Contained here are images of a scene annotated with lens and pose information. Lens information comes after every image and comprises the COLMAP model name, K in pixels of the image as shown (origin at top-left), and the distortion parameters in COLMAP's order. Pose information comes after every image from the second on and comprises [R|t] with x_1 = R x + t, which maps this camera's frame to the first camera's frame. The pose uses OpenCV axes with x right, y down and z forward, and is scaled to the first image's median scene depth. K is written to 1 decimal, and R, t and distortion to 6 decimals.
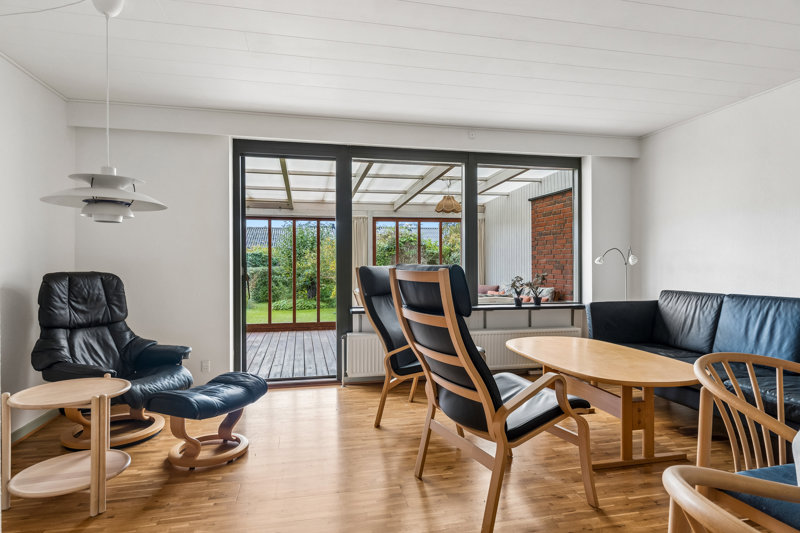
lens RADIAL K [[453.8, 0, 399.6], [0, 453.8, 263.5], [0, 0, 1]] dist [0.003473, 0.000276]
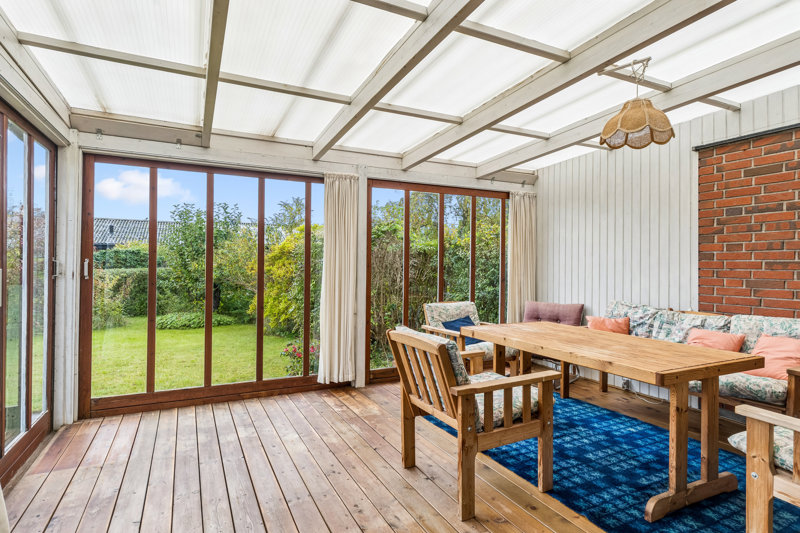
lens RADIAL K [[431.5, 0, 403.3], [0, 431.5, 266.4], [0, 0, 1]] dist [-0.003271, 0.000145]
pose [[0.968725, 0.011349, 0.247876, -0.140784], [-0.011359, 0.999935, -0.001391, 0.002405], [-0.247876, -0.001468, 0.968791, 0.487800]]
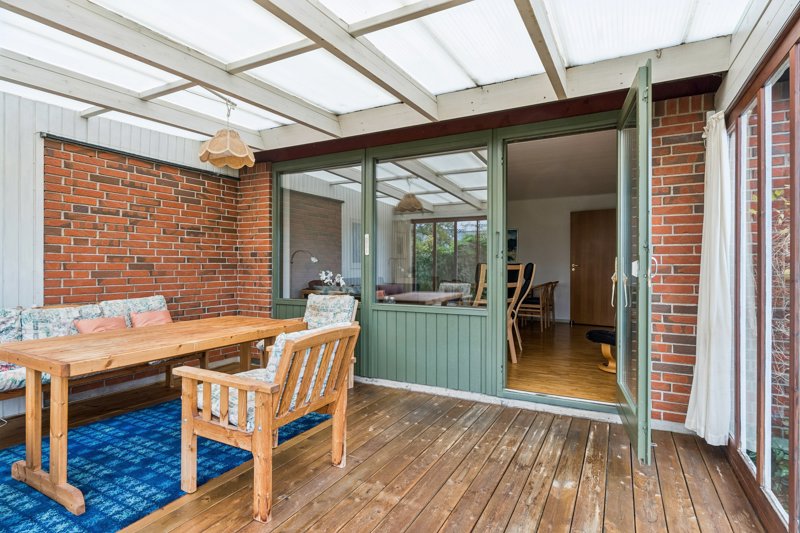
lens RADIAL K [[411.1, 0, 401.7], [0, 411.1, 265.6], [0, 0, 1]] dist [0.001709, 0.000261]
pose [[-0.761783, 0.004950, 0.647813, -0.259435], [0.002541, 0.999986, -0.004653, 0.007546], [-0.647827, -0.001899, -0.761785, 0.897409]]
